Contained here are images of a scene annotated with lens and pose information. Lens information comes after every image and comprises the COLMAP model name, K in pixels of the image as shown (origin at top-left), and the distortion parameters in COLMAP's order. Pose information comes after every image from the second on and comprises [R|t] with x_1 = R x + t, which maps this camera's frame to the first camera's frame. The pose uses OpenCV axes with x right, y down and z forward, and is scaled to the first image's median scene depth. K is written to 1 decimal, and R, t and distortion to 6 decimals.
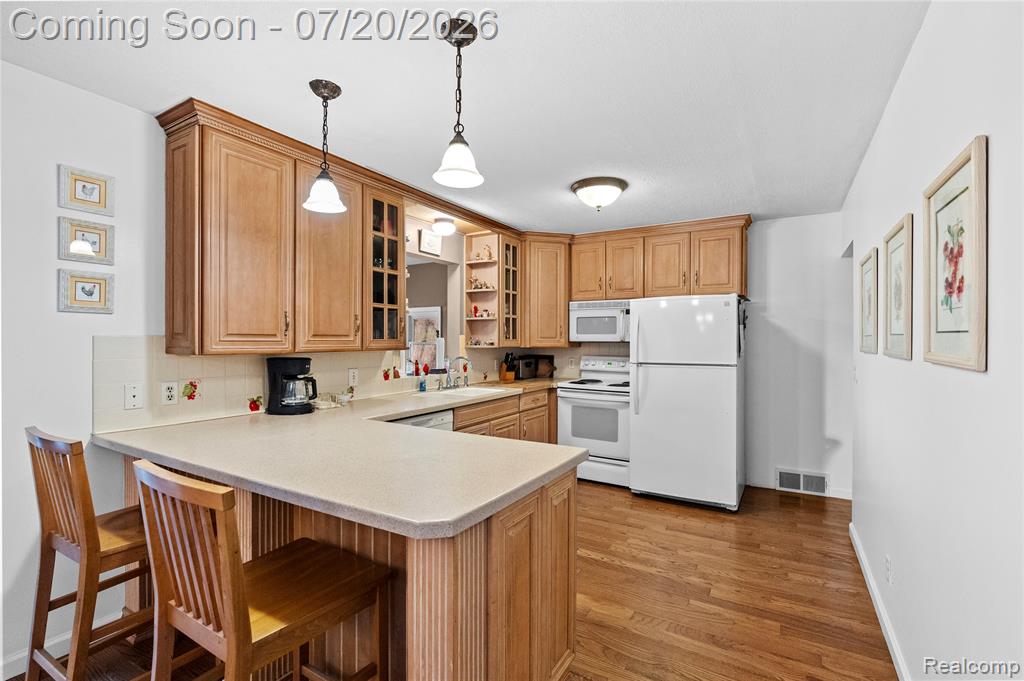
lens RADIAL K [[459.5, 0, 515.3], [0, 459.5, 339.0], [0, 0, 1]] dist [-0.003984, 0.000476]
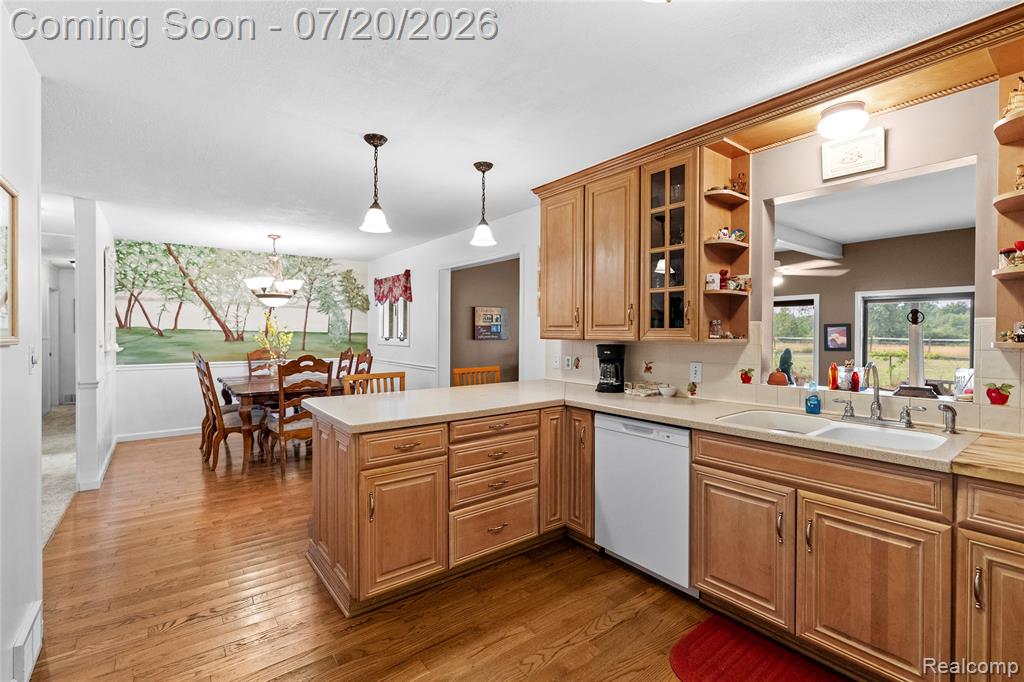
lens RADIAL K [[462.2, 0, 511.5], [0, 462.2, 334.3], [0, 0, 1]] dist [-0.004092, 0.000245]
pose [[-0.370883, 0.001947, -0.928677, 0.510888], [-0.001450, 0.999995, 0.002675, 0.007888], [0.928678, 0.002339, -0.370879, 0.857124]]
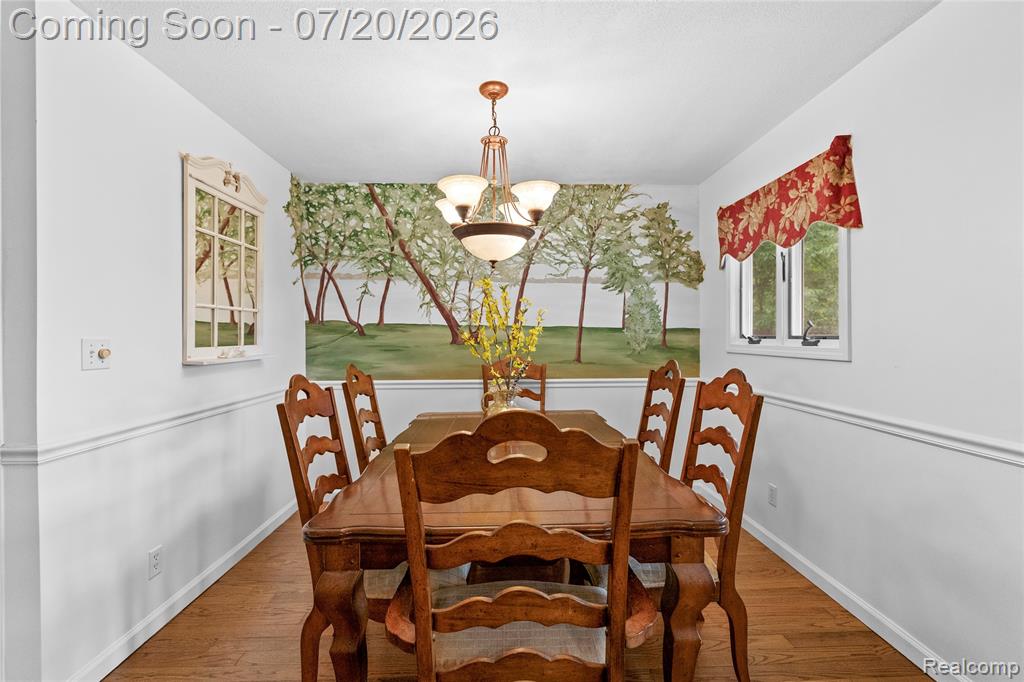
lens RADIAL K [[459.5, 0, 515.3], [0, 459.5, 339.5], [0, 0, 1]] dist [-0.003984, 0.000476]
pose [[-0.837990, 0.006530, -0.545646, -0.235241], [0.004774, 0.999978, 0.004635, 0.025251], [0.545664, 0.001280, -0.838003, 0.159084]]
